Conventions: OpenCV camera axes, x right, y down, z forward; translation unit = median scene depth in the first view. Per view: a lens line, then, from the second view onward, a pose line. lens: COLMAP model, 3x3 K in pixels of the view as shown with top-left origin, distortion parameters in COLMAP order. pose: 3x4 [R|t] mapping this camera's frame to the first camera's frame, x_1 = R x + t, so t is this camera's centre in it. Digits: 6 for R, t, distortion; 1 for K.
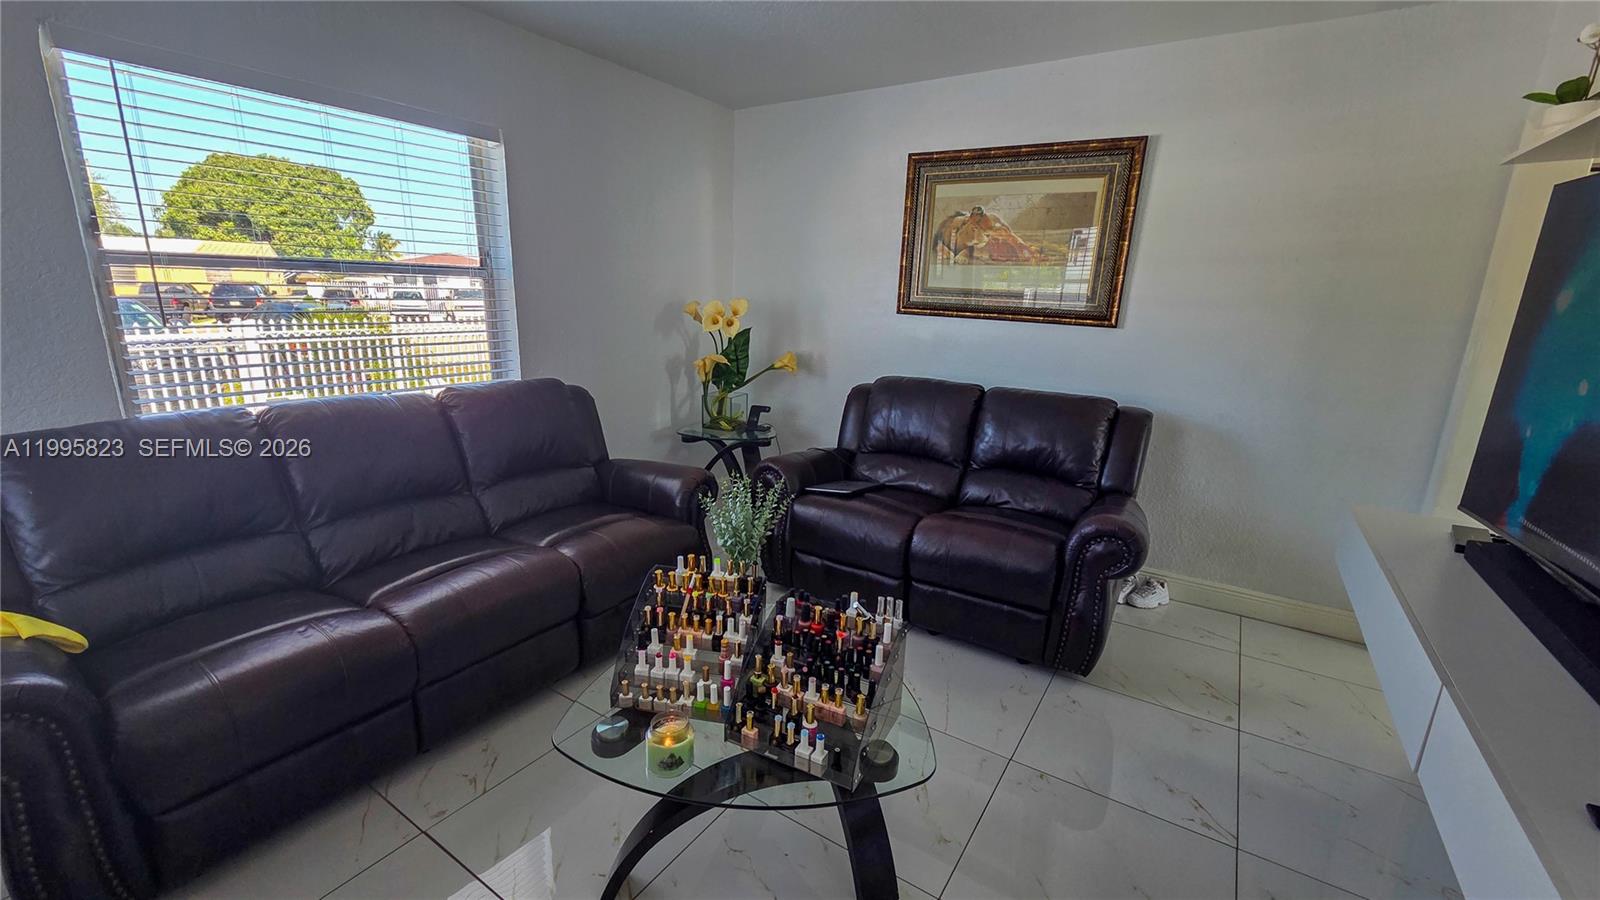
lens RADIAL K [[664.7, 0, 800.0], [0, 664.7, 450.0], [0, 0, 1]] dist [0.000039, 0.000203]
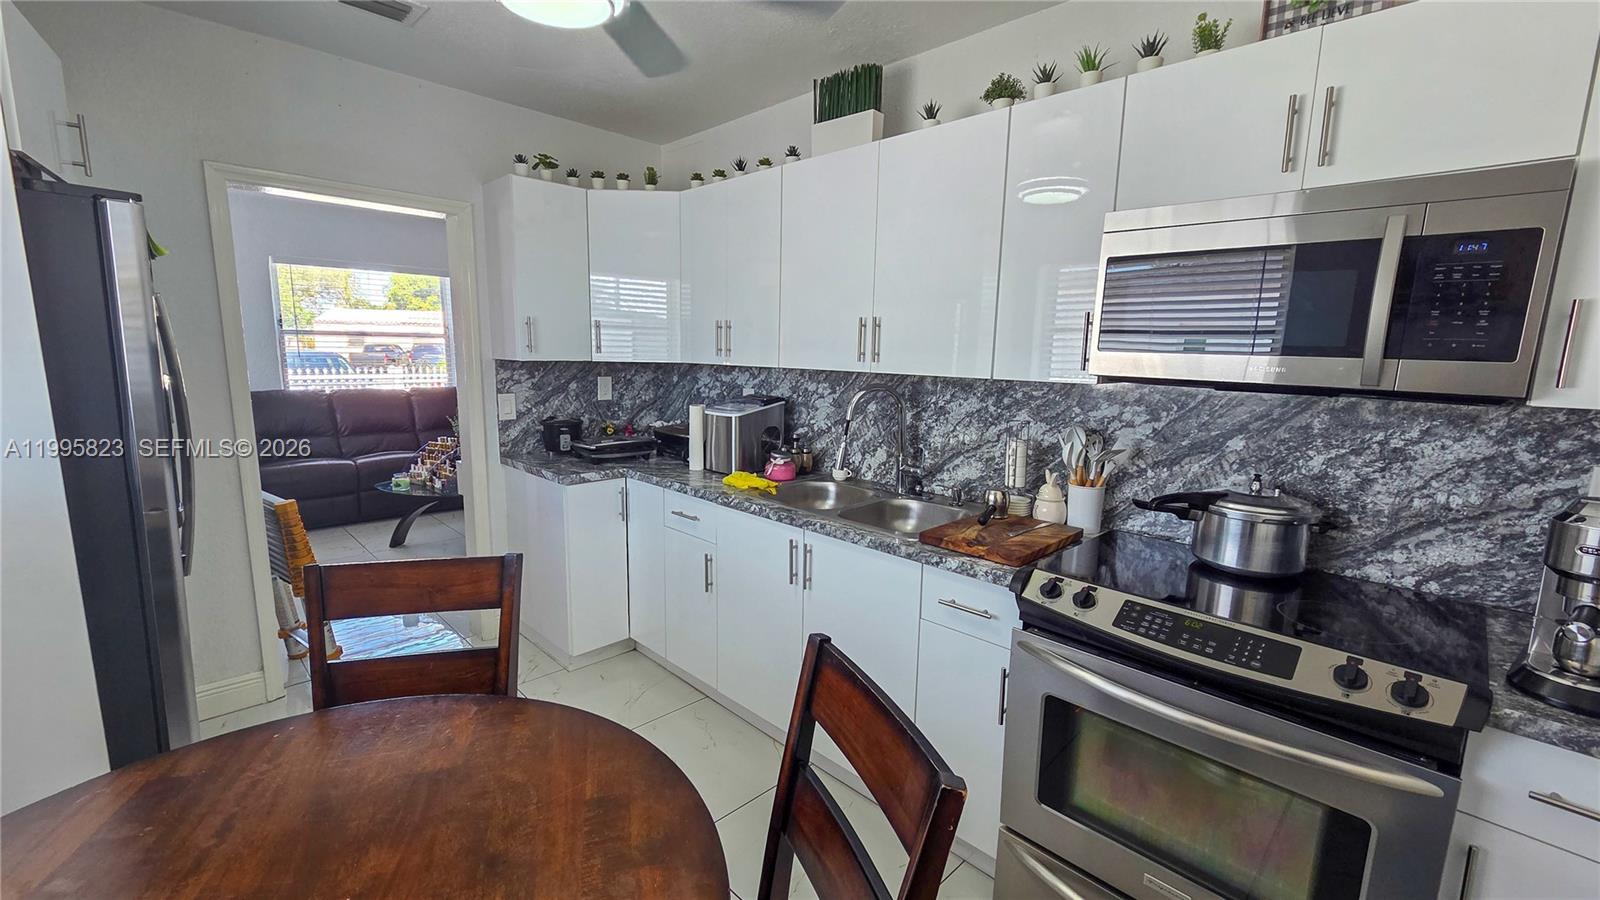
lens RADIAL K [[664.7, 0, 800.0], [0, 664.7, 450.0], [0, 0, 1]] dist [0.000039, 0.000203]
pose [[0.976853, 0.025135, -0.212432, 1.592598], [-0.045402, 0.994808, -0.091076, 0.337955], [0.209040, 0.098613, 0.972922, -1.146543]]
